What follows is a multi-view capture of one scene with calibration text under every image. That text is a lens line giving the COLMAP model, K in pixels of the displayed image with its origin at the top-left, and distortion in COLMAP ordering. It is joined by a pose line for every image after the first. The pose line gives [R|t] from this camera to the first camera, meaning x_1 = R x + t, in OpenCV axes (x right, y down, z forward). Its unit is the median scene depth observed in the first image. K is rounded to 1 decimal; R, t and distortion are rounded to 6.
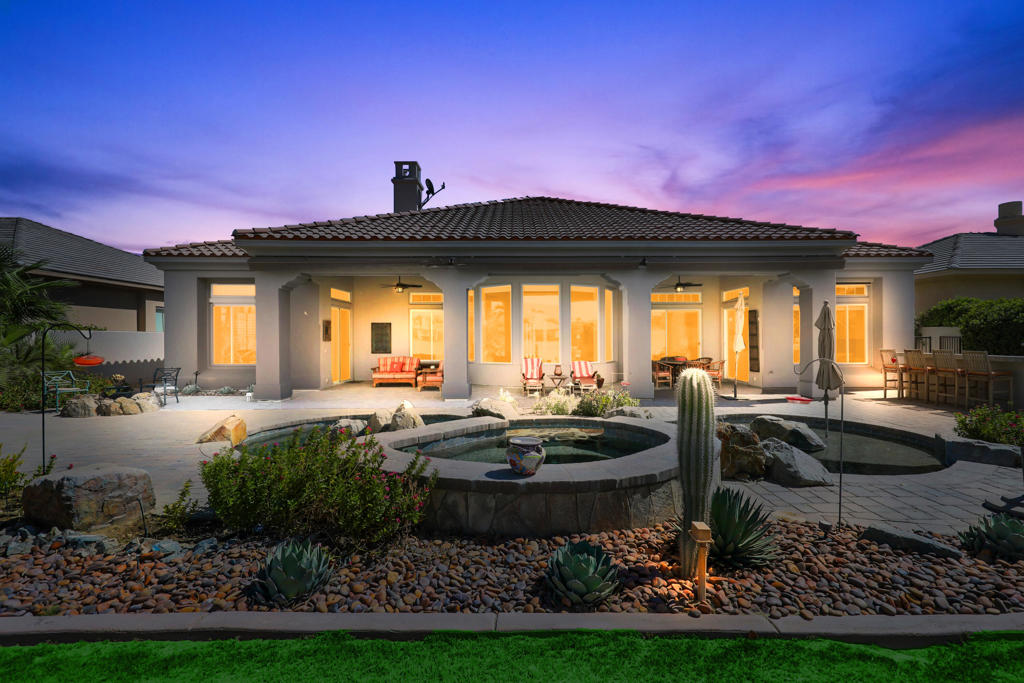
lens RADIAL K [[475.2, 0, 512.0], [0, 475.2, 341.5], [0, 0, 1]] dist [-0.001247, -0.000706]
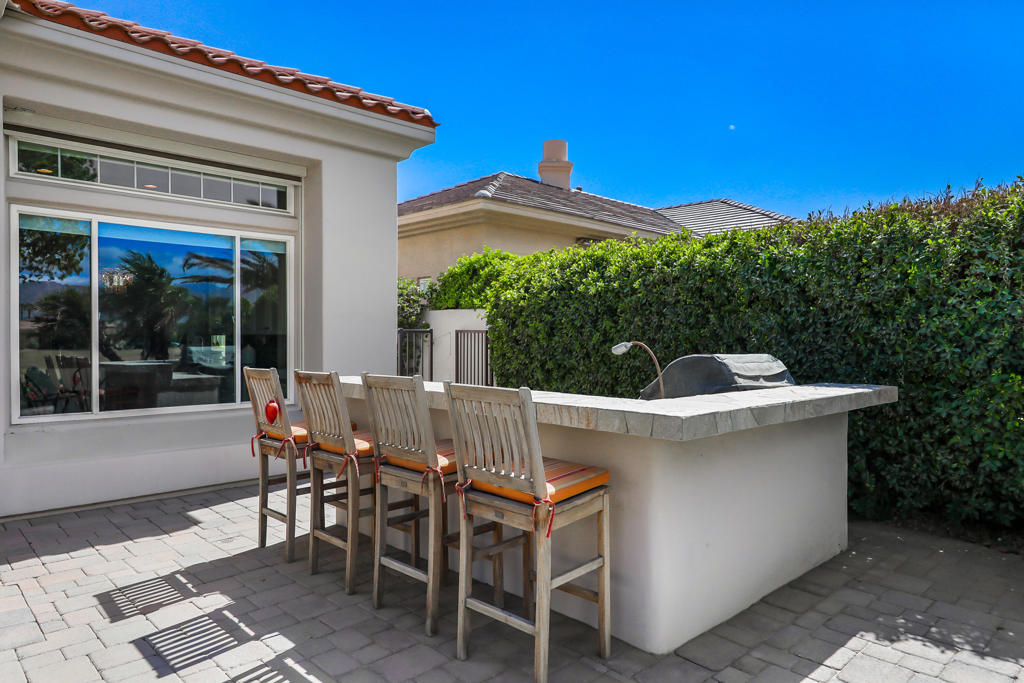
lens RADIAL K [[679.4, 0, 512.0], [0, 679.4, 341.5], [0, 0, 1]] dist [-0.000785, -0.000163]
pose [[0.726778, 0.002409, 0.686869, 0.531988], [0.000786, 0.999990, -0.004339, 0.001973], [-0.686872, 0.003693, 0.726769, 0.529684]]
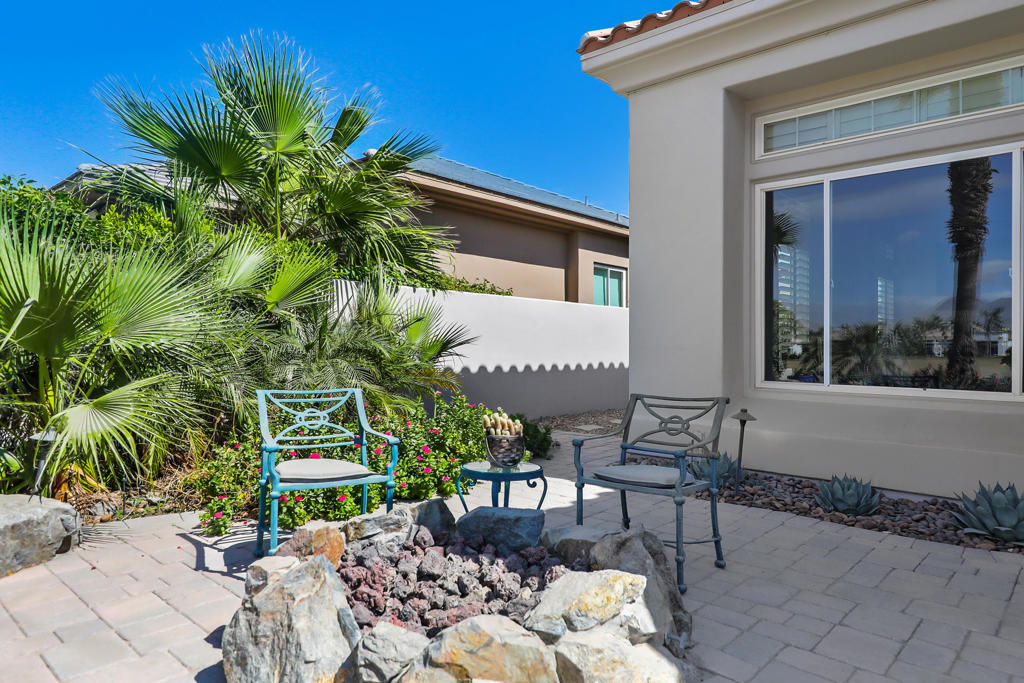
lens RADIAL K [[637.0, 0, 512.0], [0, 637.0, 341.5], [0, 0, 1]] dist [0.000856, 0.000198]
pose [[0.732507, 0.001727, -0.680758, -0.444167], [-0.012742, 0.999856, -0.011174, 0.026338], [0.680641, 0.016859, 0.732423, 0.560768]]
